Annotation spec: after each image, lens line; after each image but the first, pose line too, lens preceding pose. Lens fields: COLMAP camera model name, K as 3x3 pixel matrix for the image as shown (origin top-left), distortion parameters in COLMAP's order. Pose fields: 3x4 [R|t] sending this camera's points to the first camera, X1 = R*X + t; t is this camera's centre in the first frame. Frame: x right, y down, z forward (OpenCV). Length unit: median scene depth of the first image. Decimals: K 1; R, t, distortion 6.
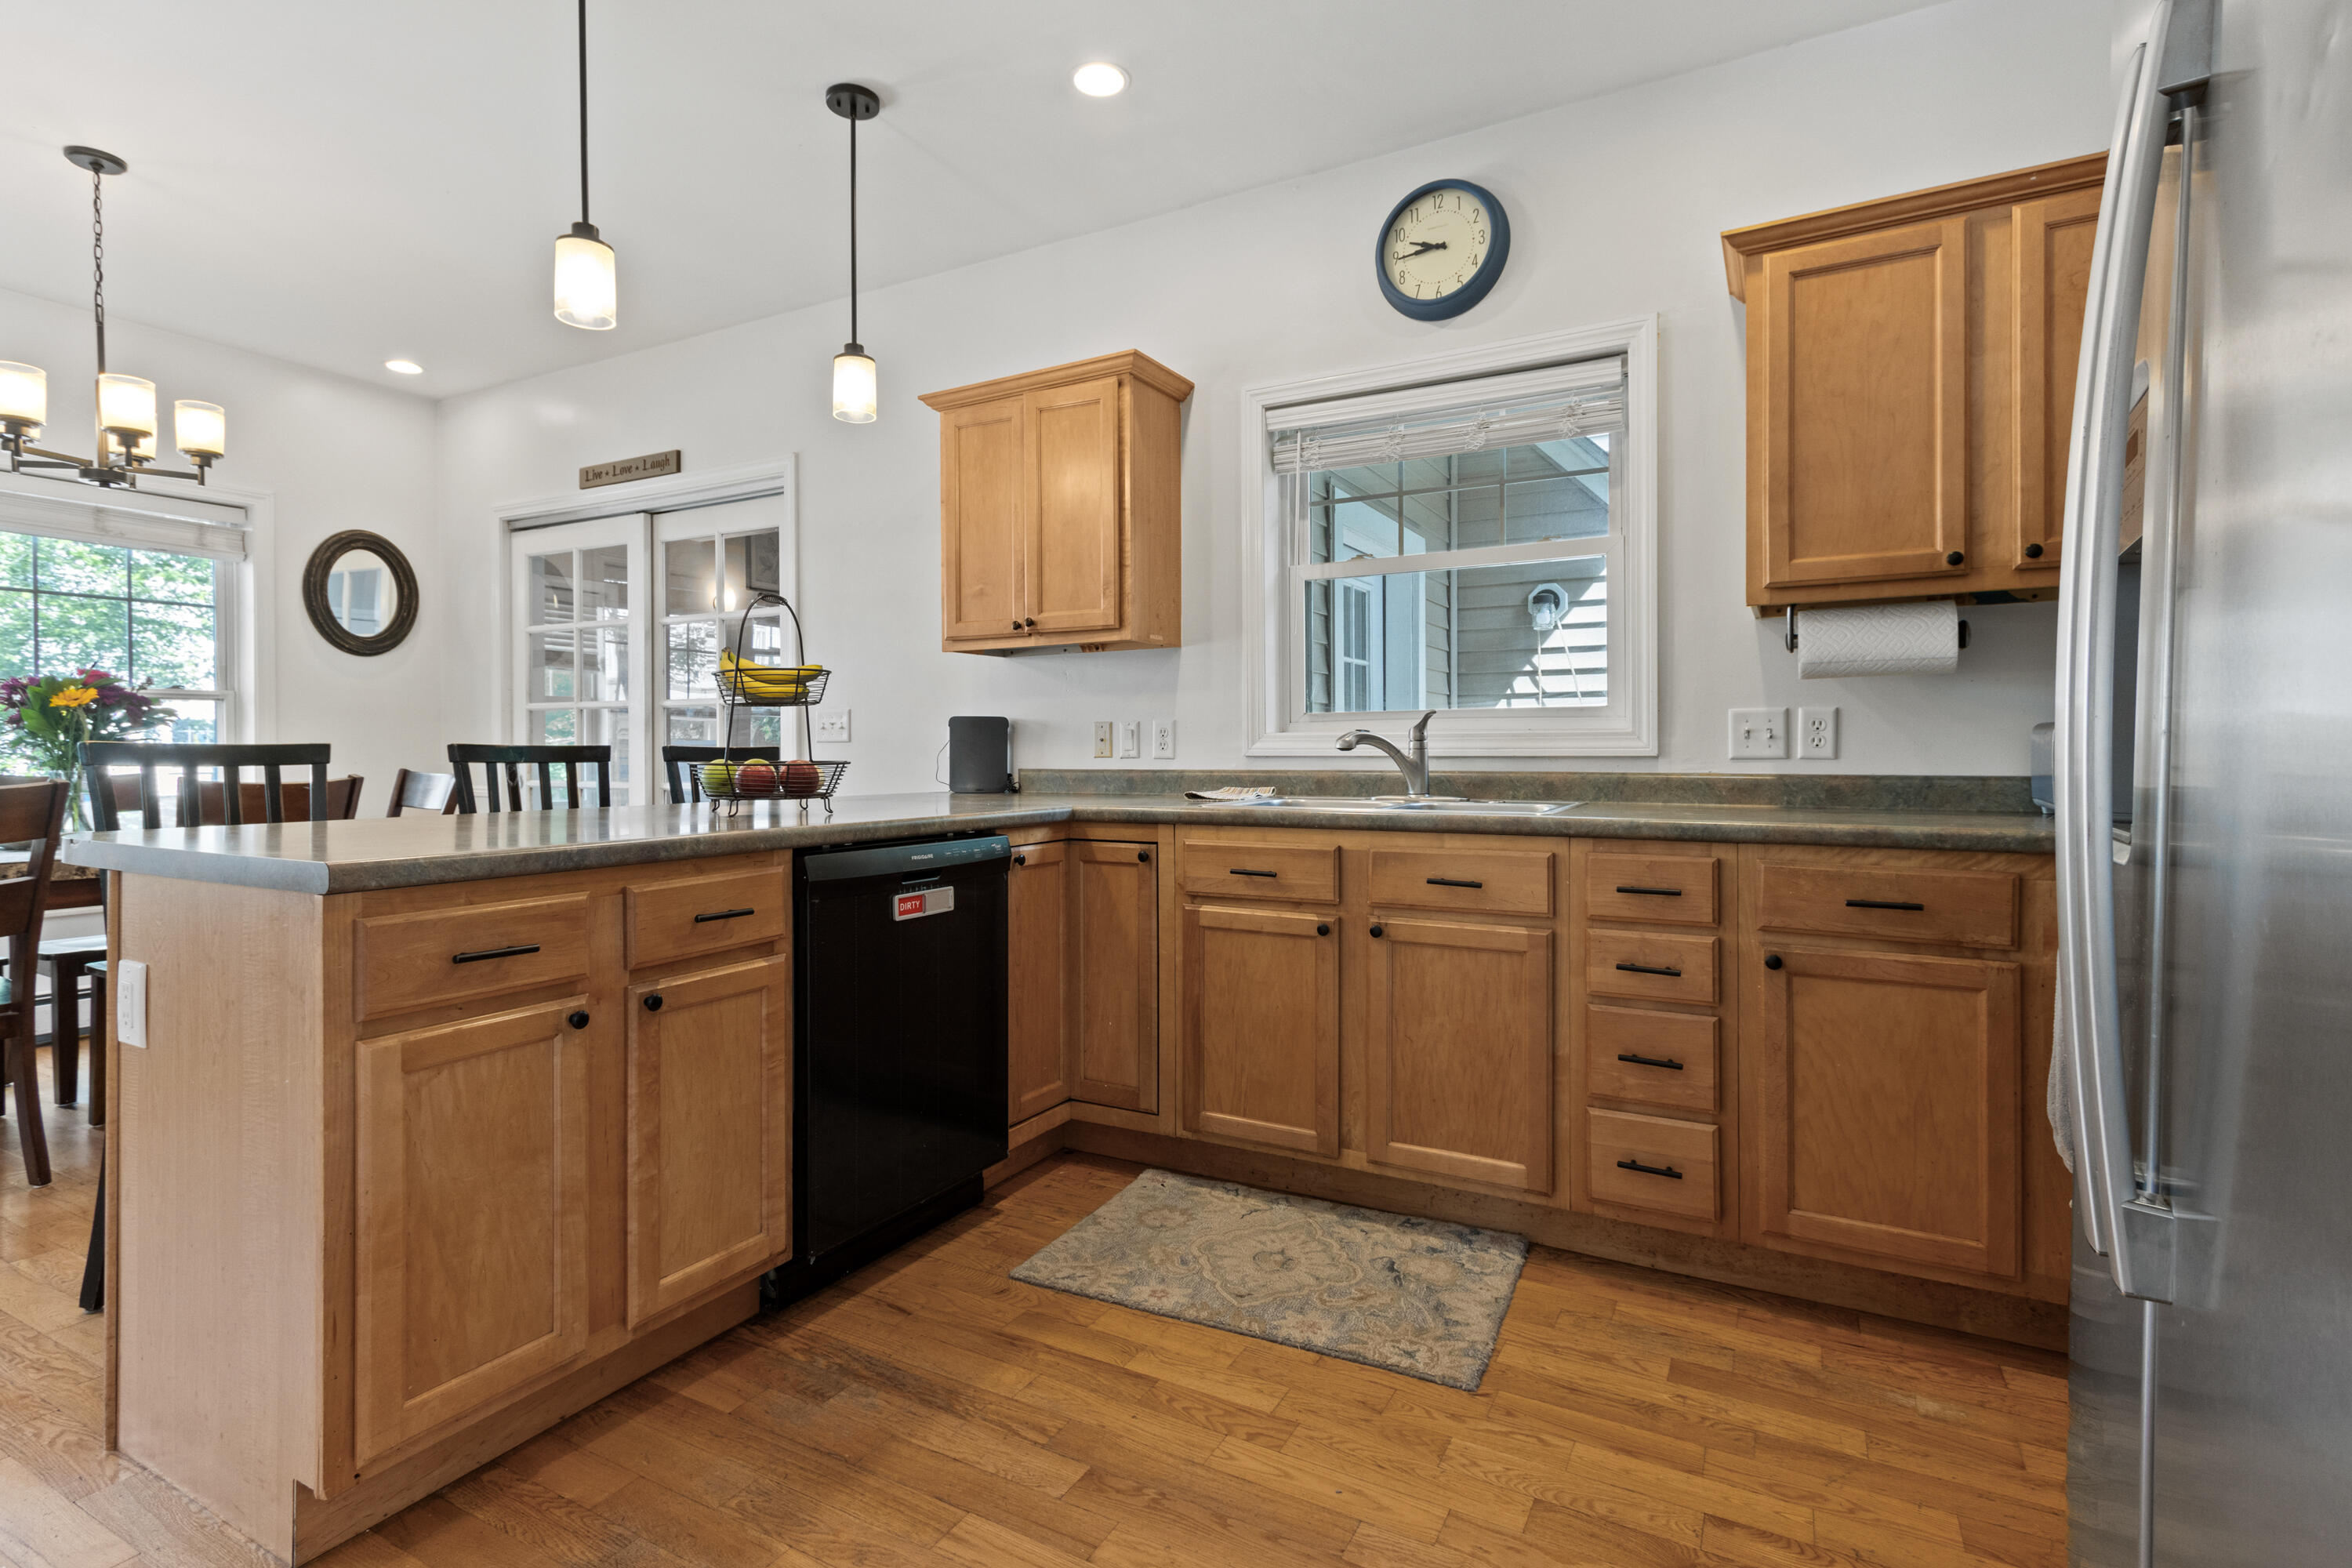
lens RADIAL K [[1136.8, 0, 1162.4], [0, 1136.8, 764.5], [0, 0, 1]] dist [0.016180, -0.001905]
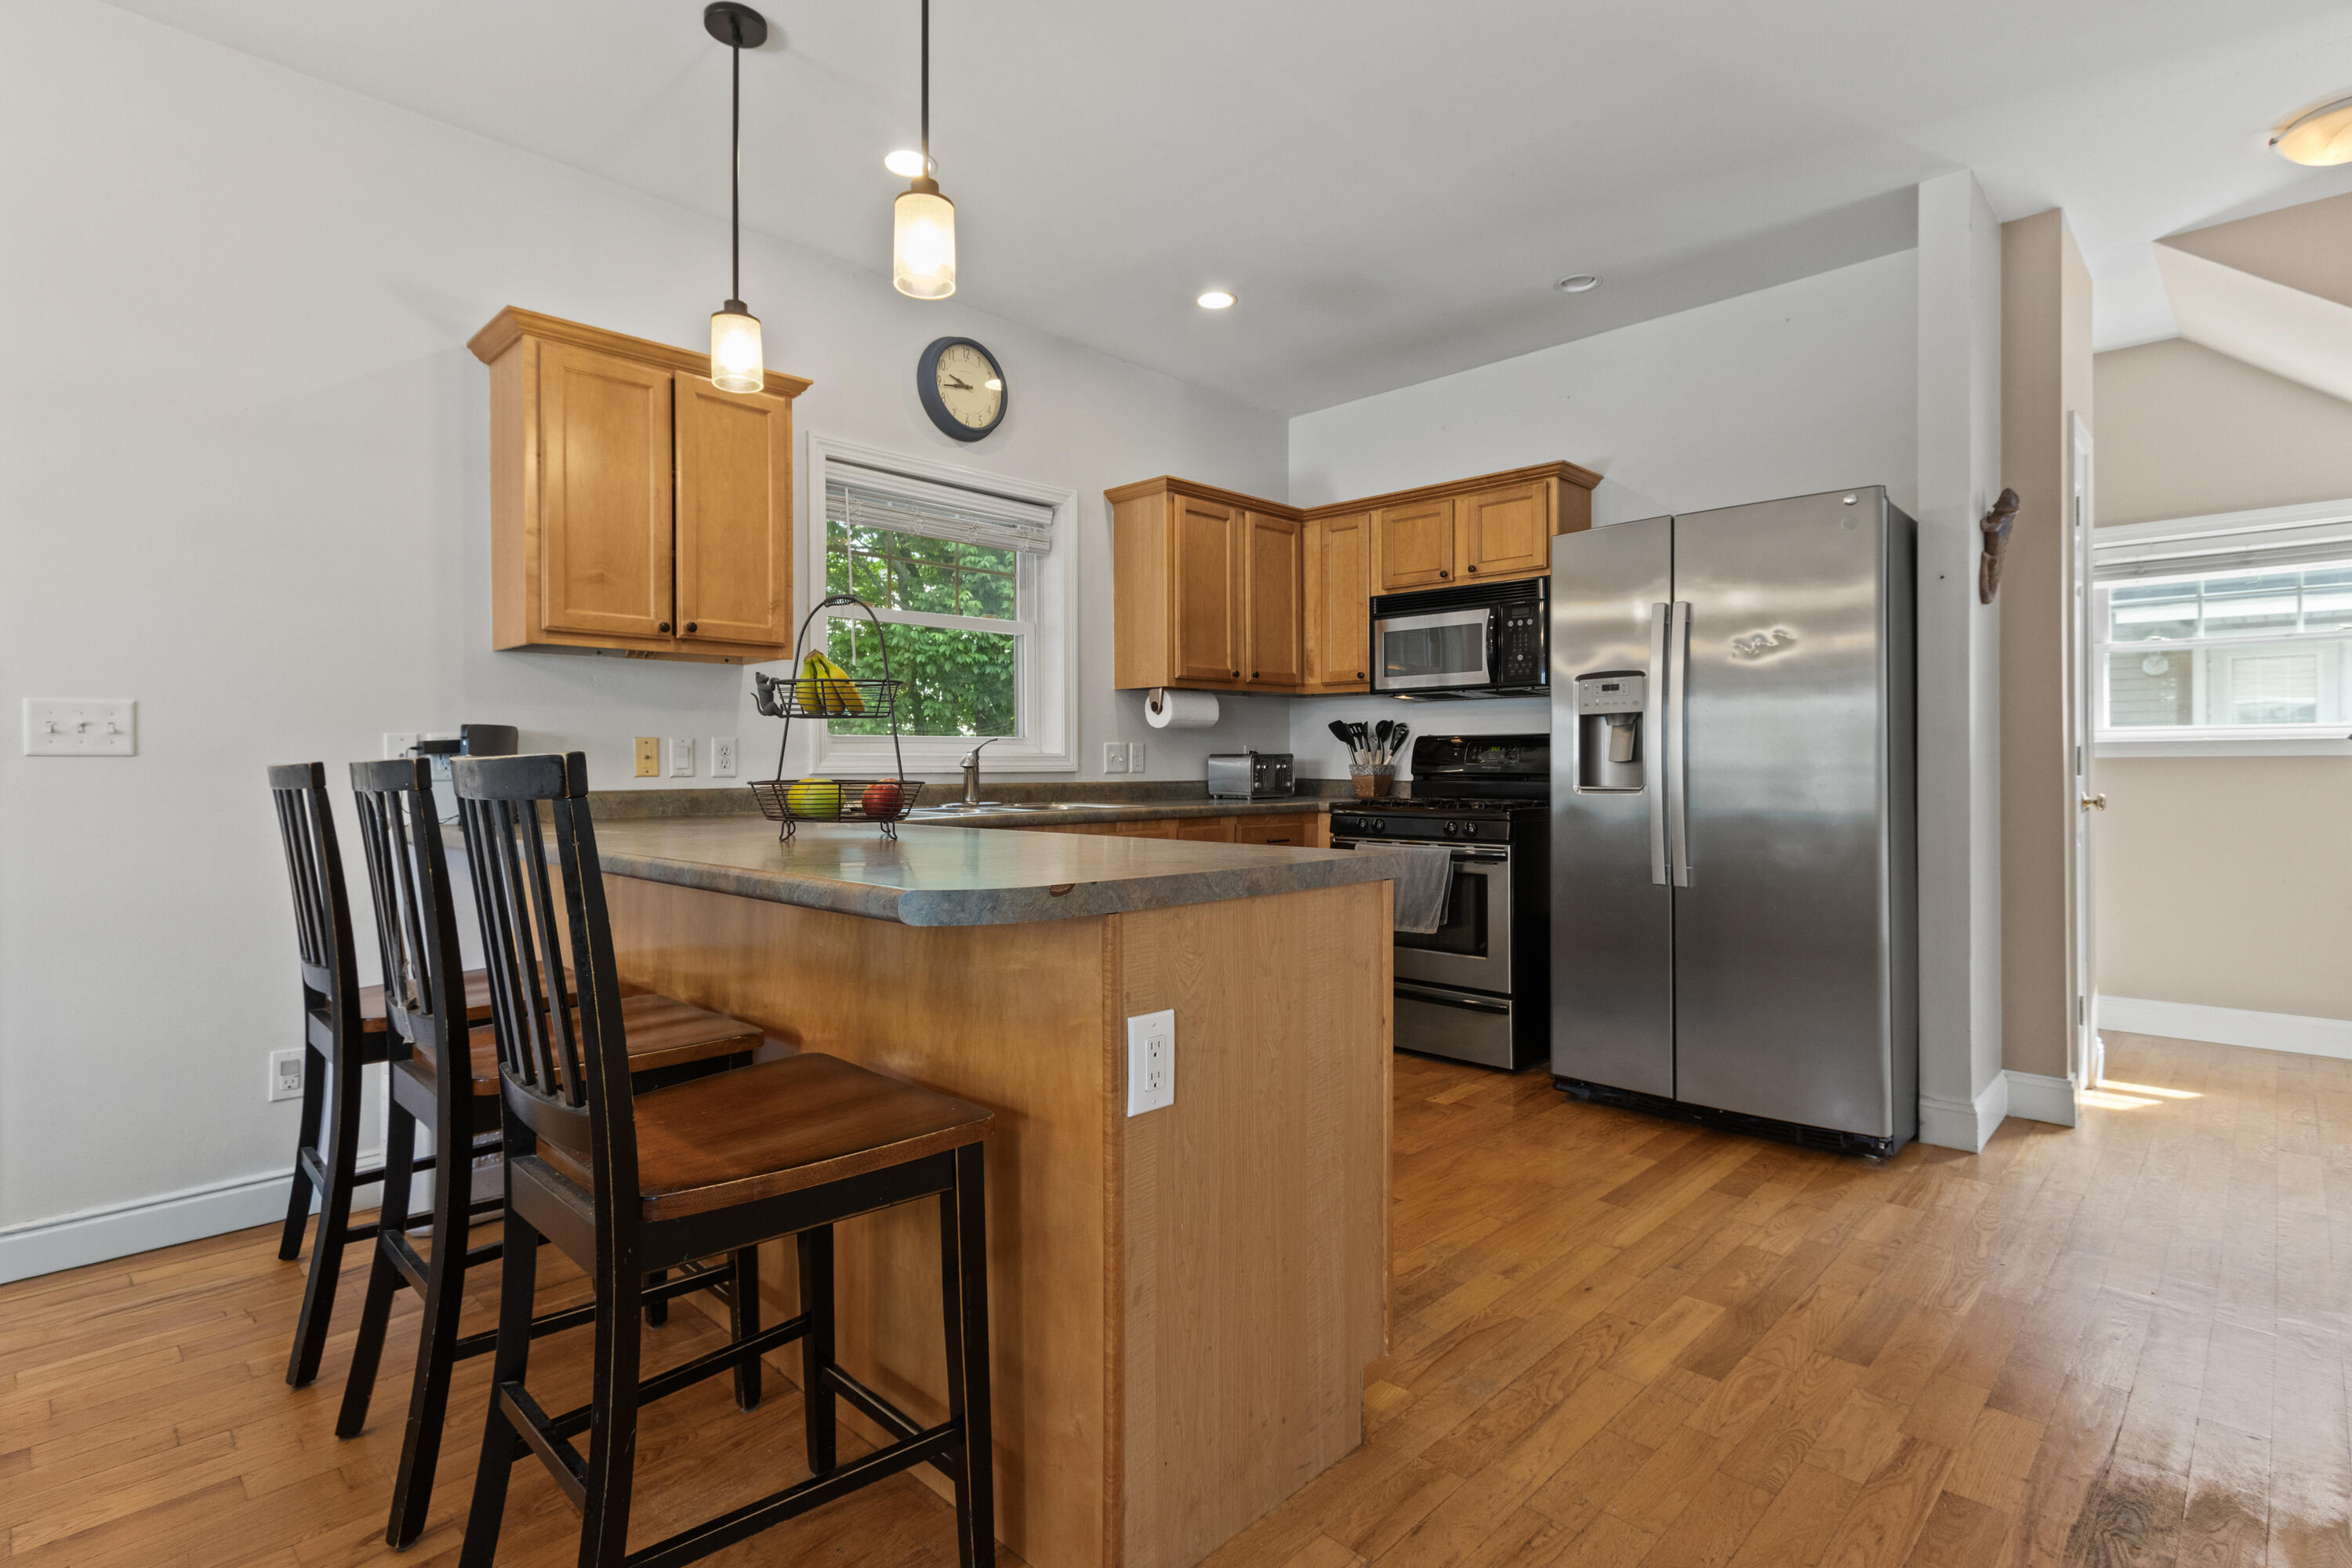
lens RADIAL K [[1136.8, 0, 1165.0], [0, 1136.8, 776.9], [0, 0, 1]] dist [0.016180, -0.001905]
pose [[0.261654, -0.008076, 0.965128, -1.134716], [0.014832, 0.999881, 0.004346, -0.005356], [-0.965048, 0.013178, 0.261743, 0.511526]]
